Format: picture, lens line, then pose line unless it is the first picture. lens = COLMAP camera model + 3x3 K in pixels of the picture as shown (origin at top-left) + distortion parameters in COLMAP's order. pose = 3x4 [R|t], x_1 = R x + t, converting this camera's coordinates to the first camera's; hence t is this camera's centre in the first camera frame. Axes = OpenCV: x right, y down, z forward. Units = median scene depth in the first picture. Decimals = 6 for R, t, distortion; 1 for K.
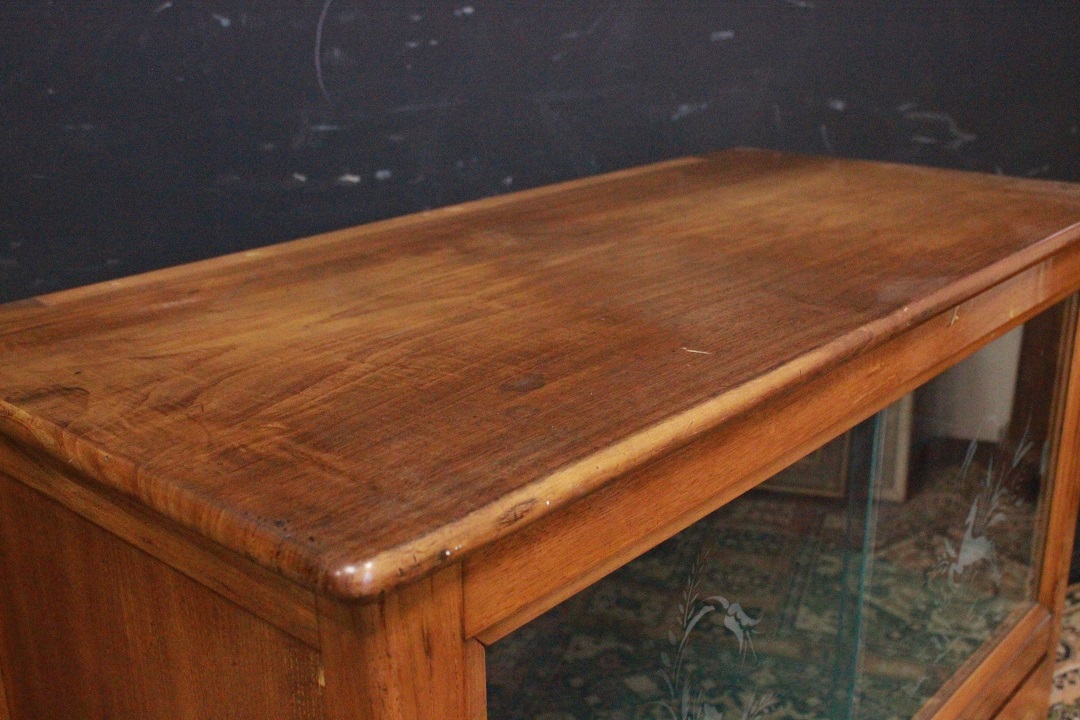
lens RADIAL K [[1204.7, 0, 536.9], [0, 1204.7, 358.7], [0, 0, 1]] dist [-0.037832, 0.000000]
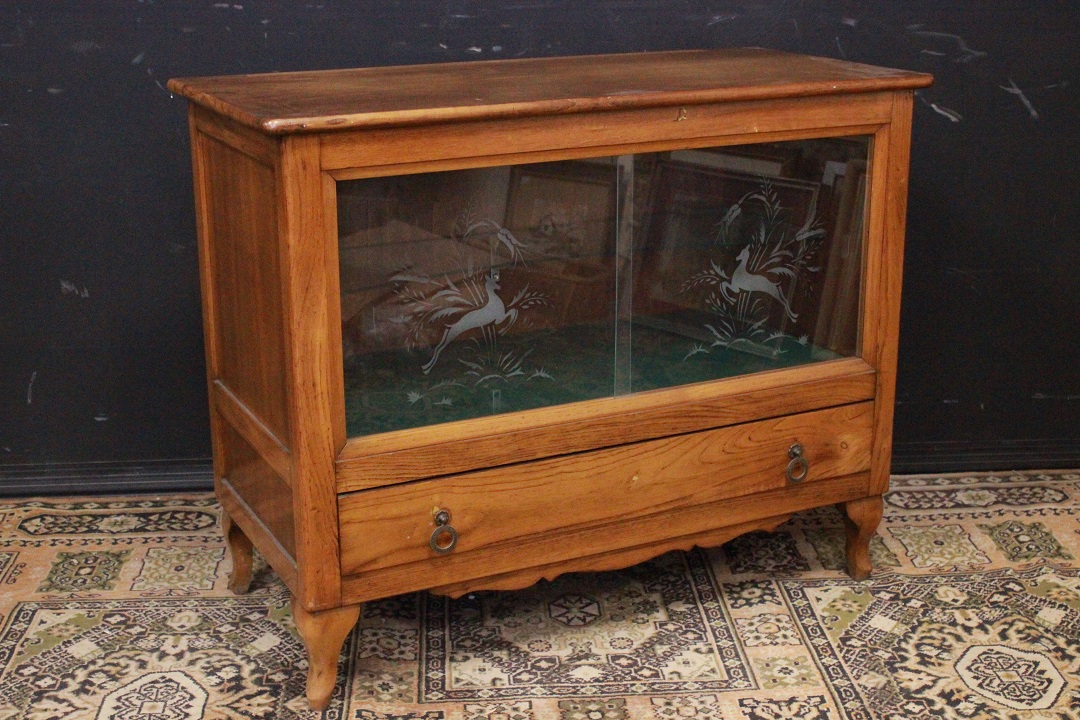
lens RADIAL K [[1620.3, 0, 537.2], [0, 1620.3, 352.8], [0, 0, 1]] dist [-0.086564, 0.000000]
pose [[0.925791, 0.115000, -0.360118, 1.220748], [-0.125820, 0.992031, -0.006662, 0.417445], [0.356482, 0.051478, 0.932883, -1.555131]]
